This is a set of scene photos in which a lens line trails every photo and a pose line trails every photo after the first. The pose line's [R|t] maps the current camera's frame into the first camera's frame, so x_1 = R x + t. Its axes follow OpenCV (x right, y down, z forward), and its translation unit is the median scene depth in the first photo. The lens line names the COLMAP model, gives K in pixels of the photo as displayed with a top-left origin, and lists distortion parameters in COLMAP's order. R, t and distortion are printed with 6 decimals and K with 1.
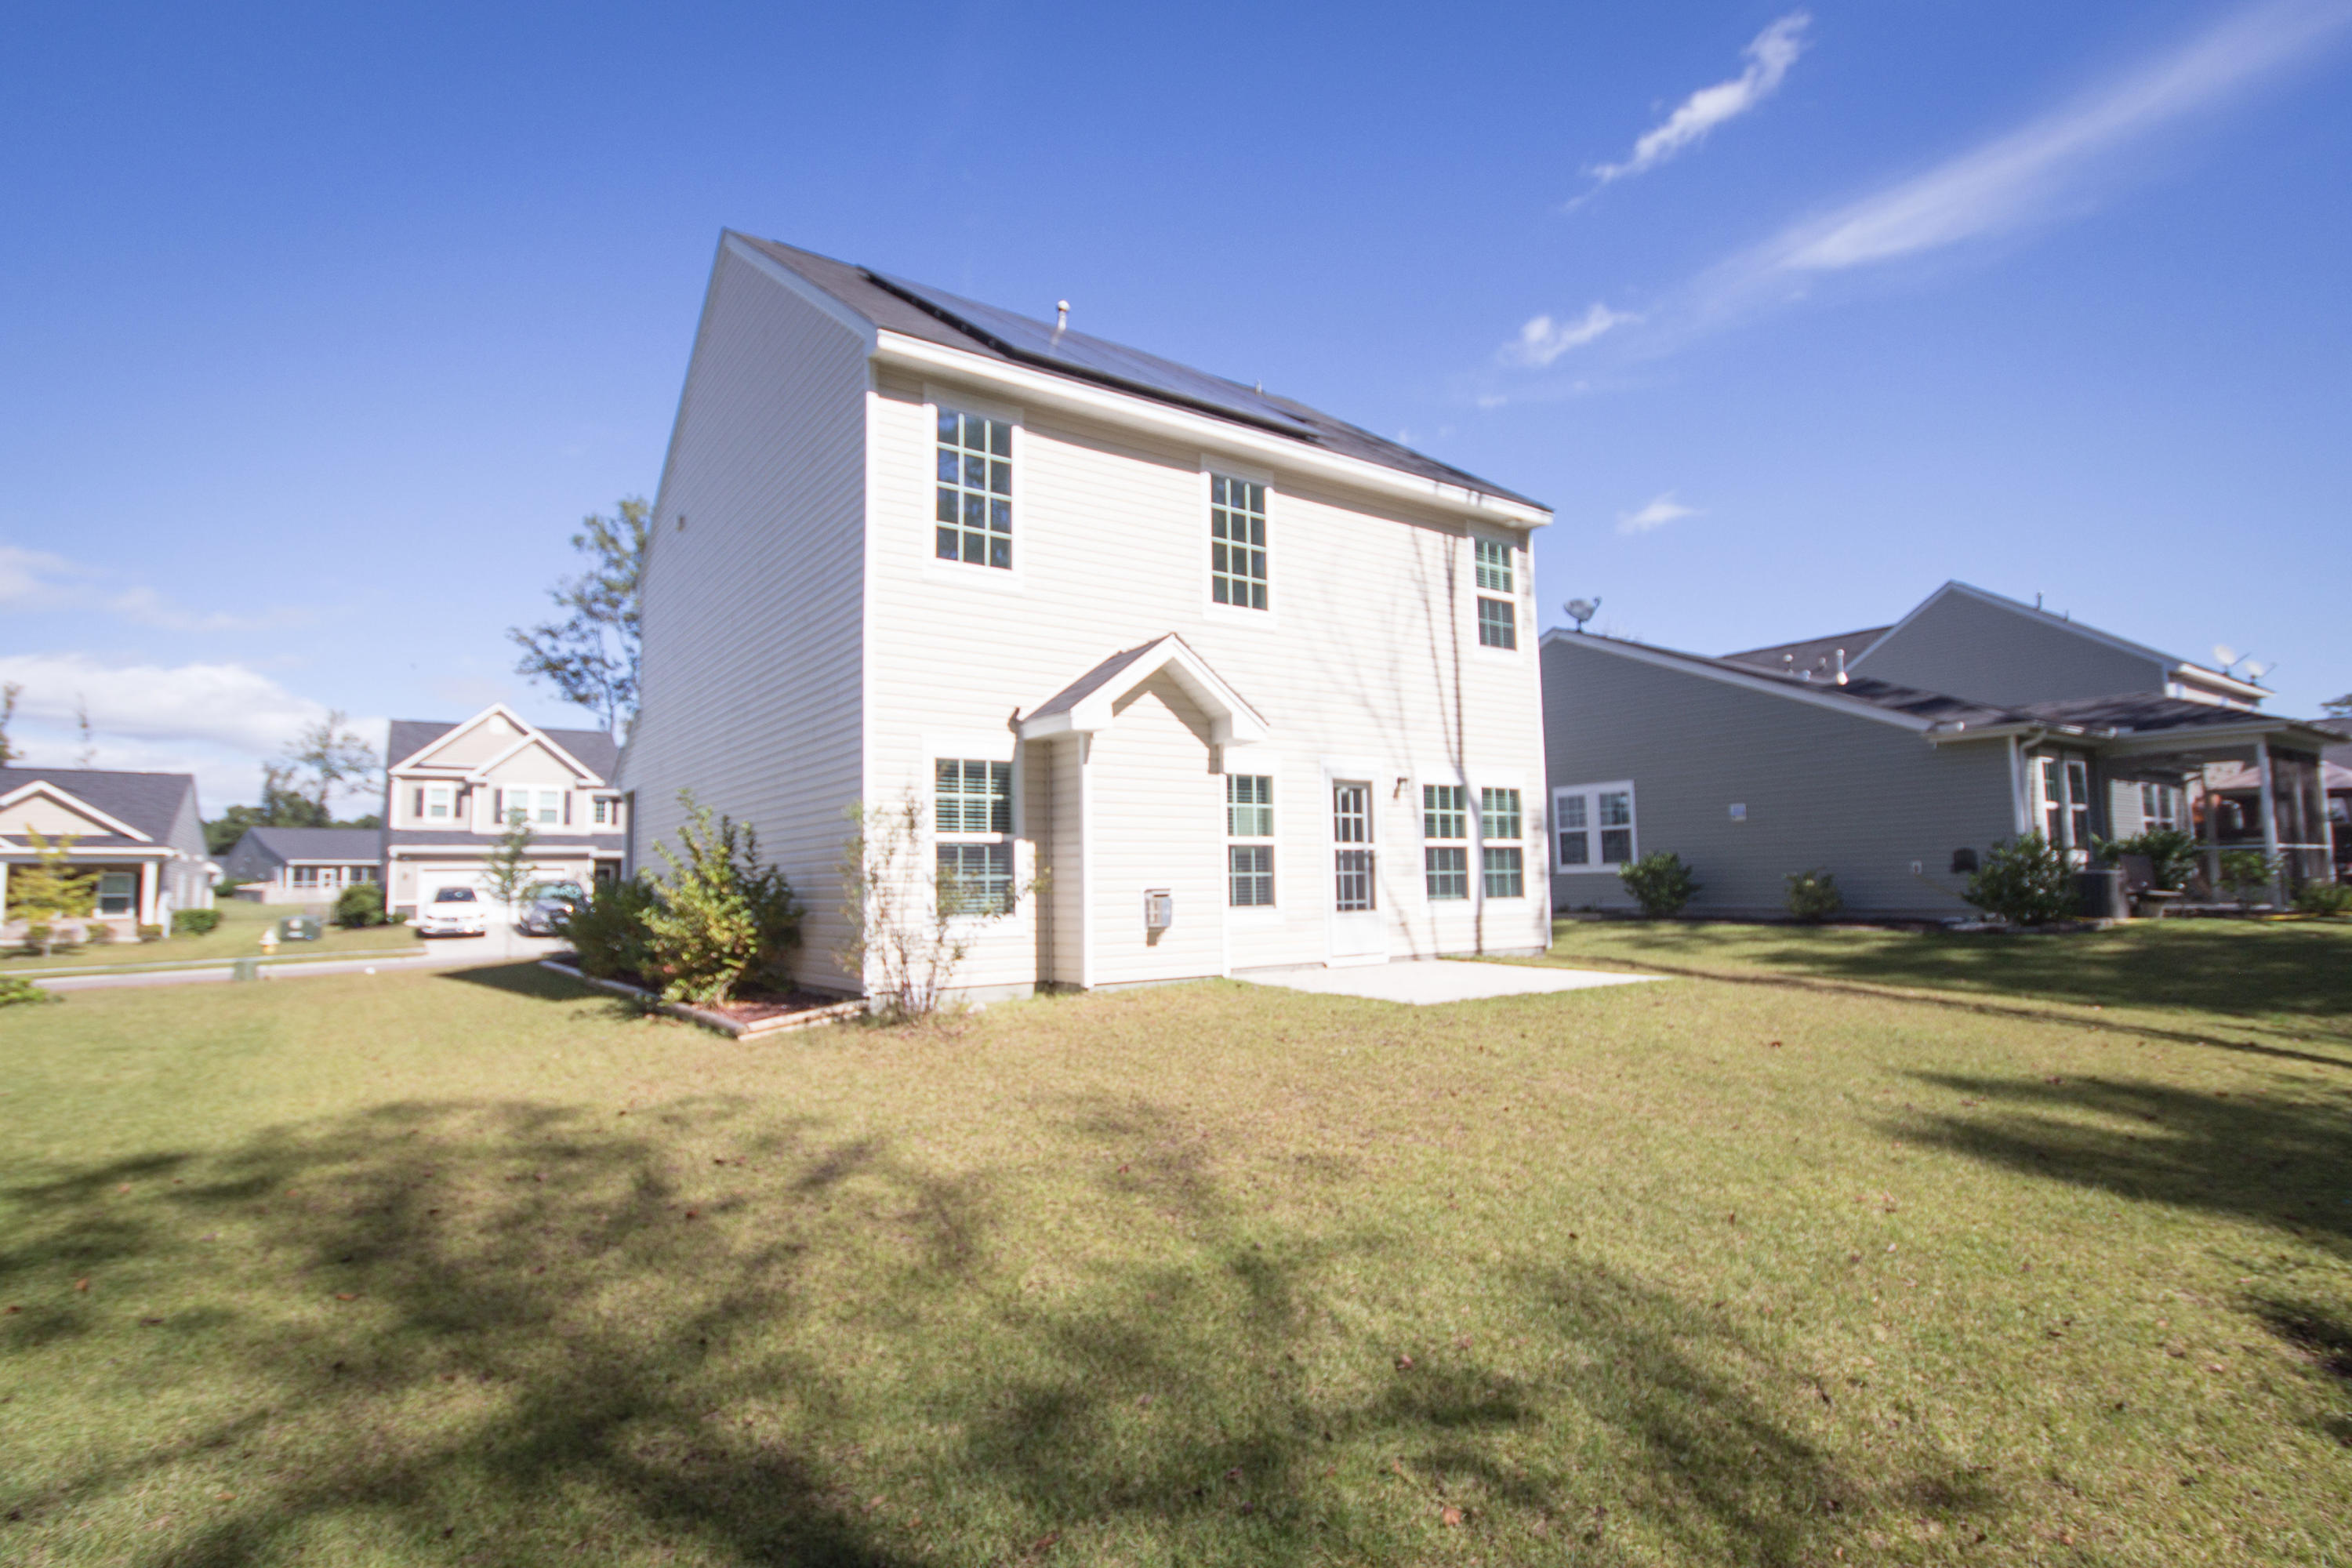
lens RADIAL K [[1148.1, 0, 1169.4], [0, 1148.1, 784.3], [0, 0, 1]] dist [0.015427, -0.008647]
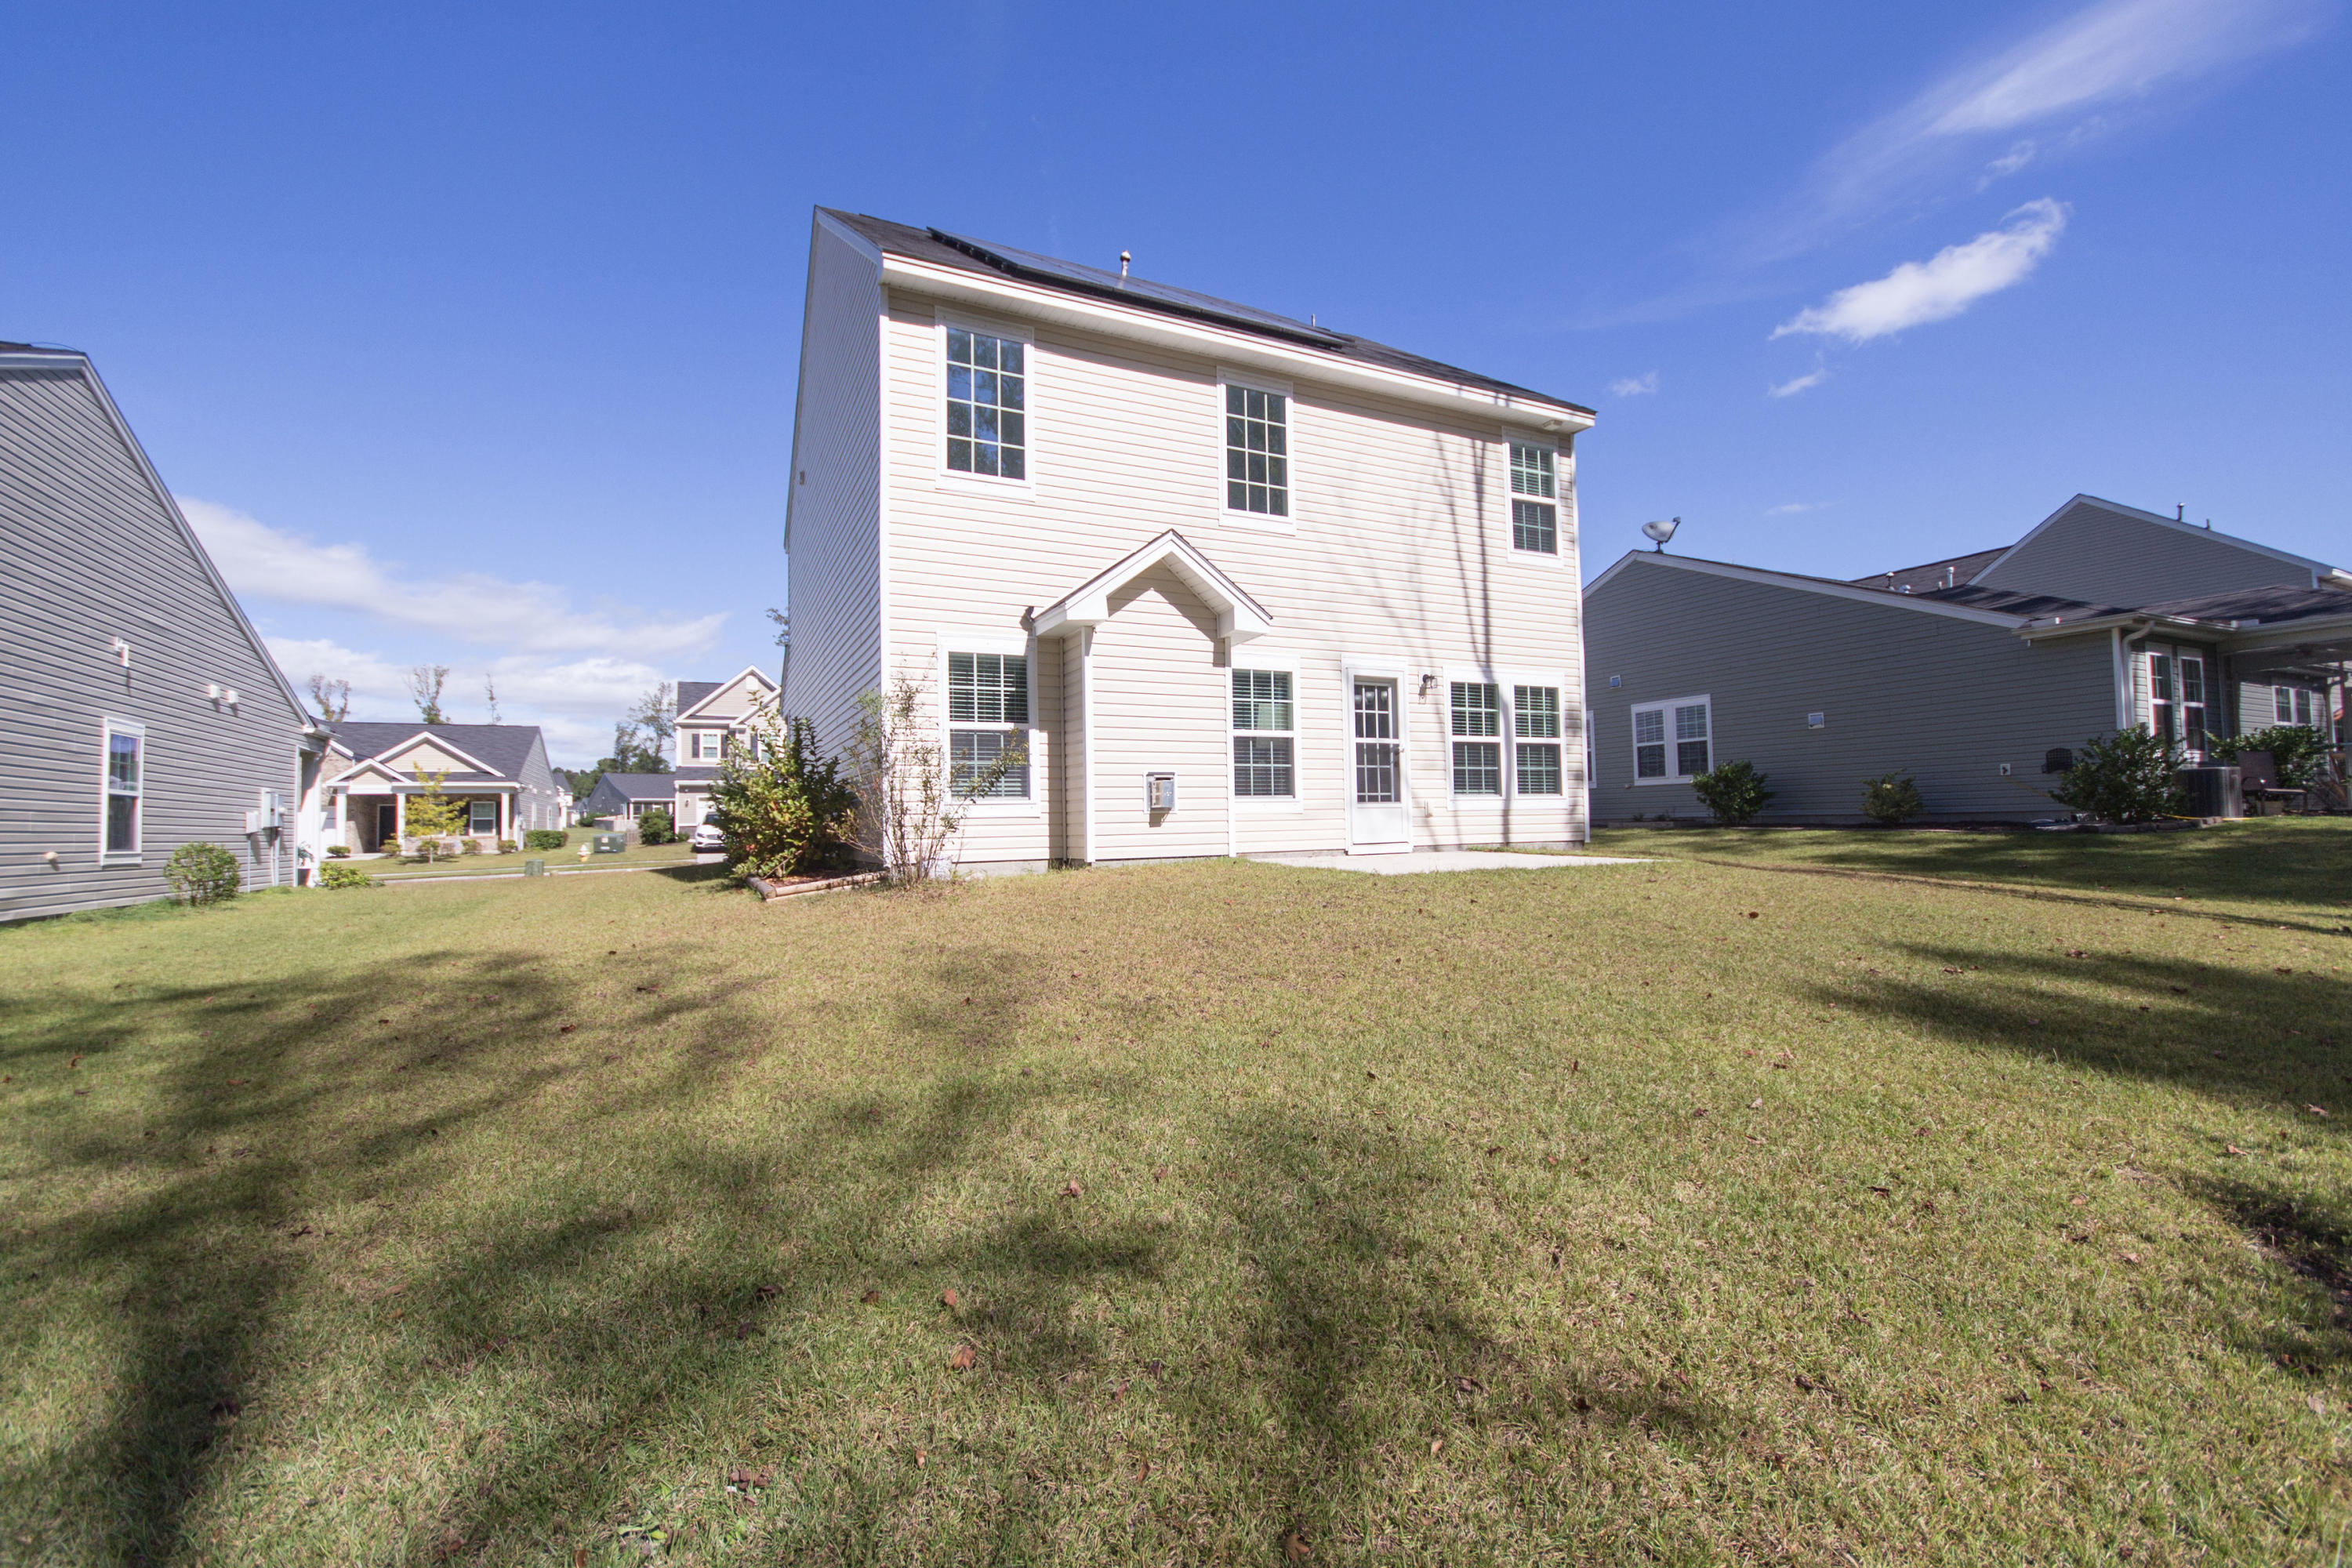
lens RADIAL K [[979.4, 0, 1176.0], [0, 979.4, 784.0], [0, 0, 1]] dist [0.012797, -0.010592]
pose [[0.986823, -0.008909, -0.161561, 0.128598], [0.016869, 0.998707, 0.047959, 0.049057], [0.160924, -0.050052, 0.985697, 0.089600]]
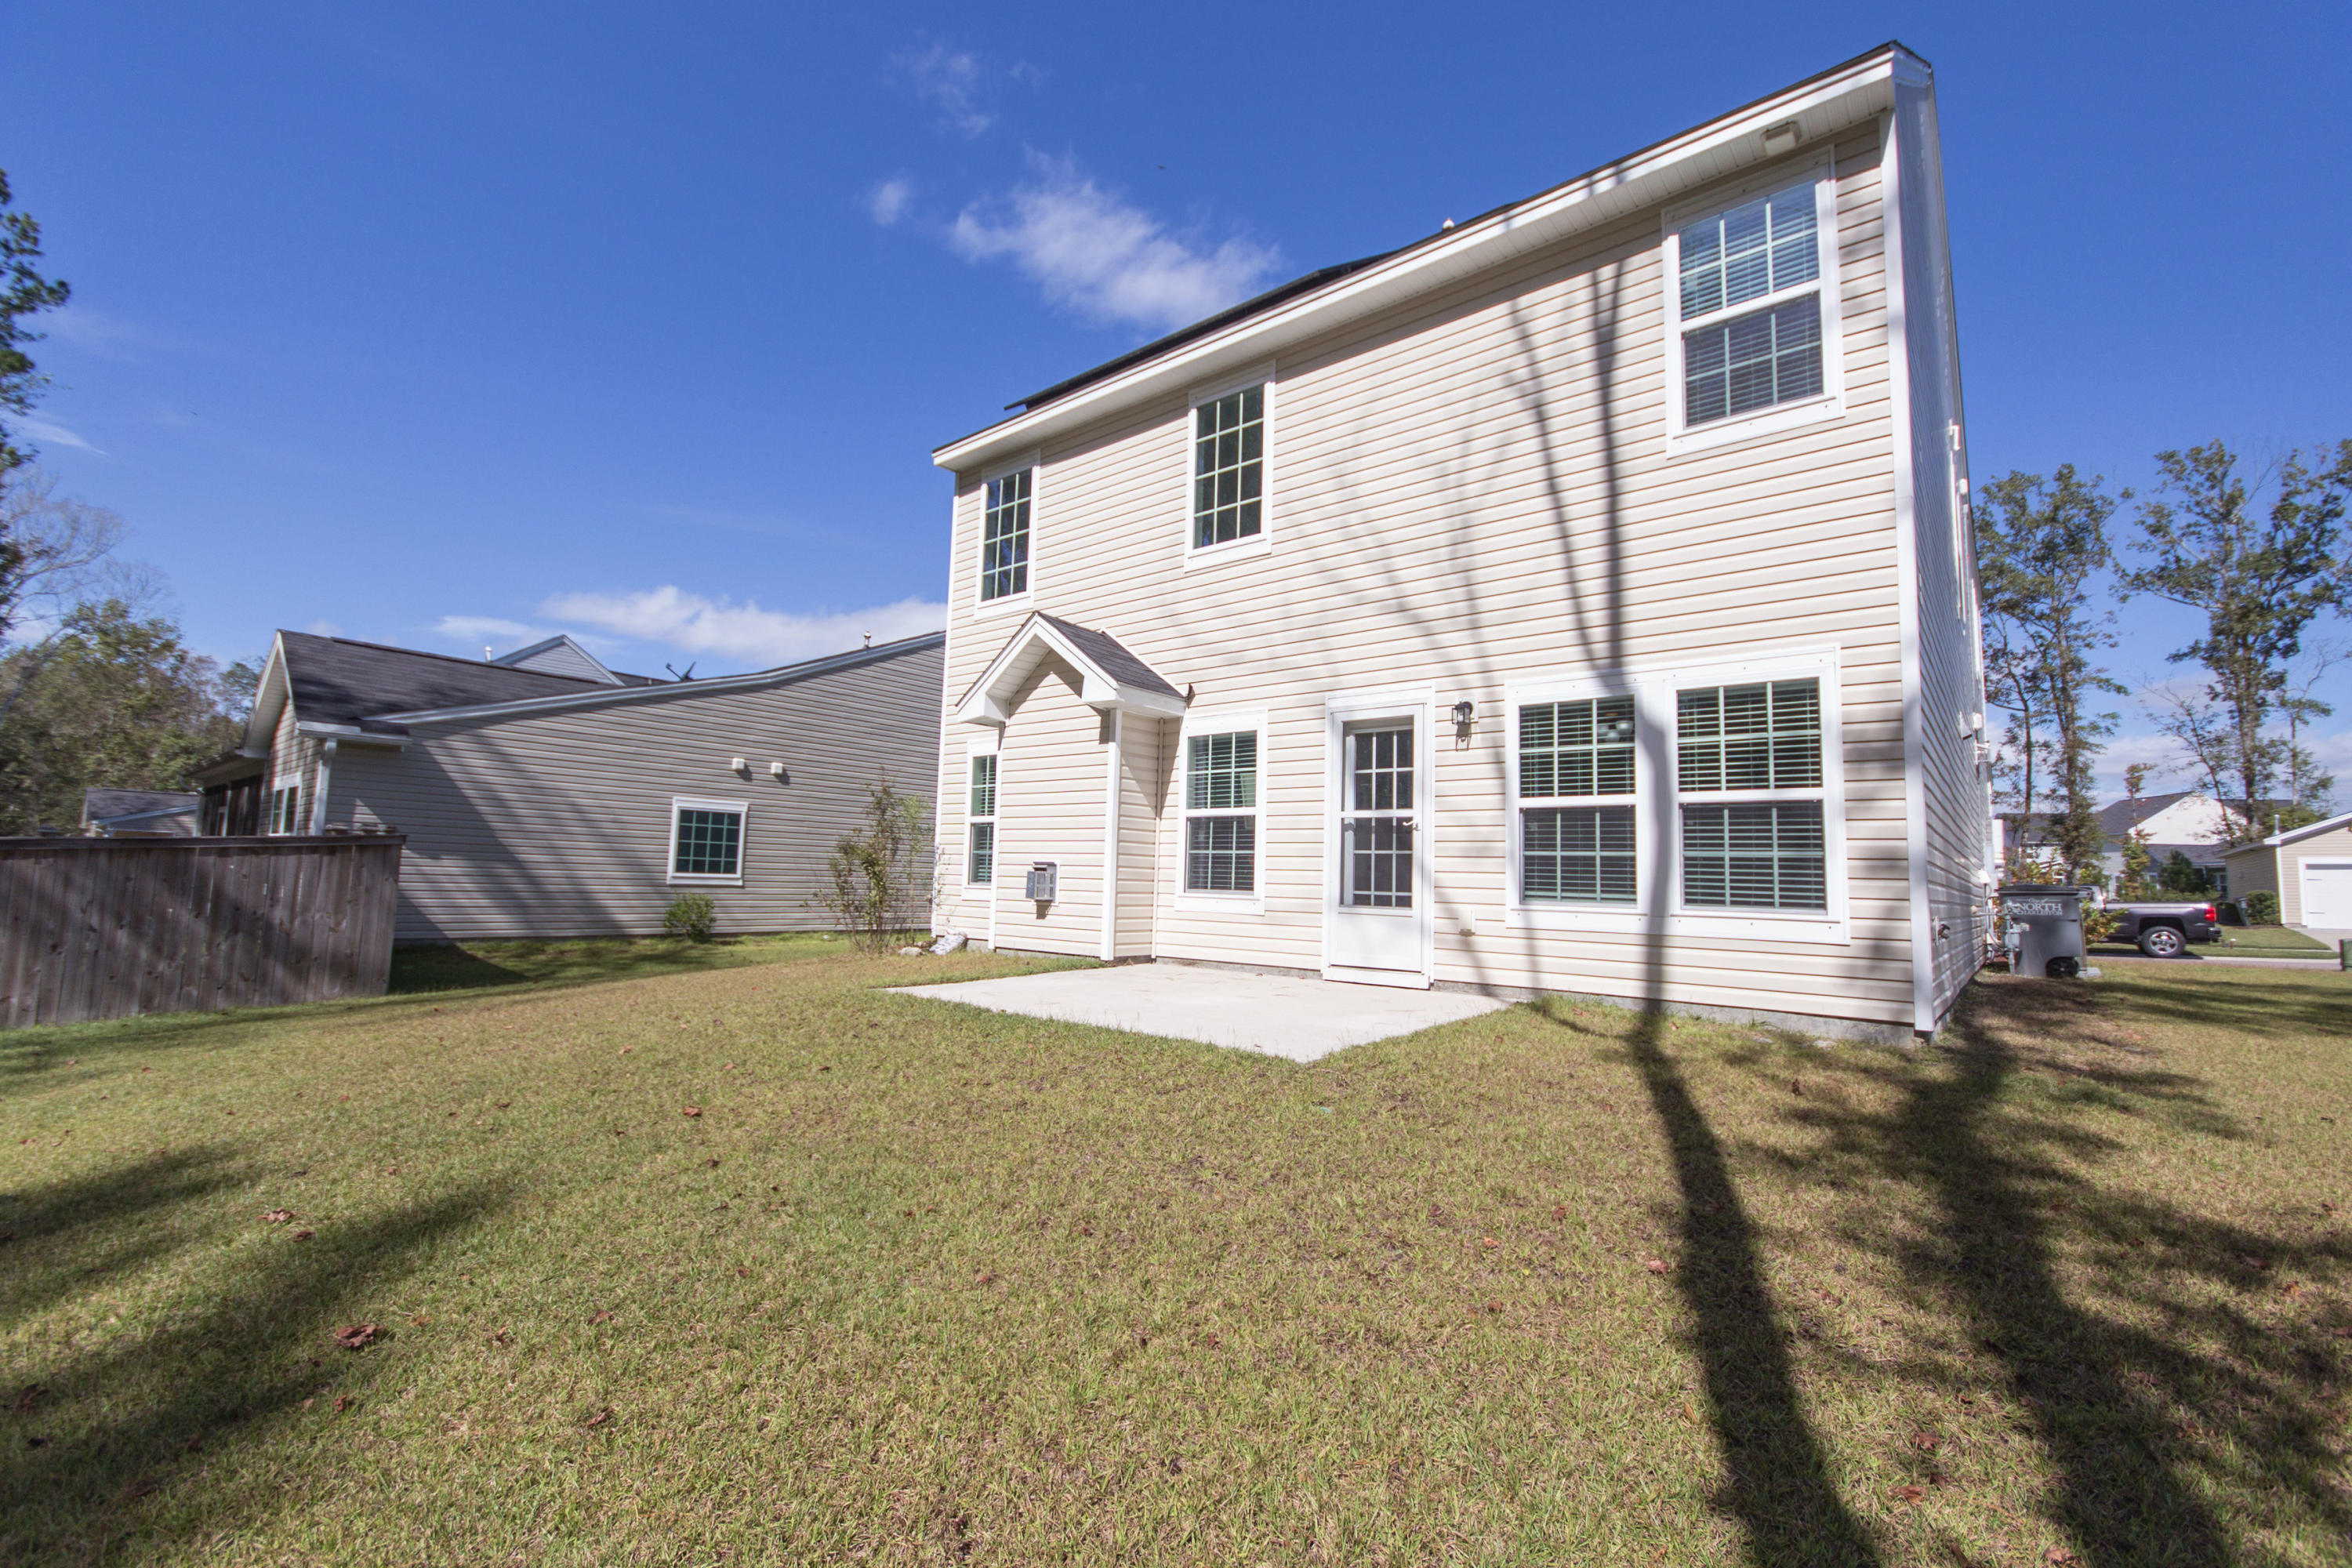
lens RADIAL K [[985.3, 0, 1170.3], [0, 985.3, 783.1], [0, 0, 1]] dist [0.015036, -0.012015]
pose [[0.257486, -0.070841, -0.963682, 0.738216], [0.054758, 0.996776, -0.058643, 0.065956], [0.964729, -0.037670, 0.260535, 0.750281]]
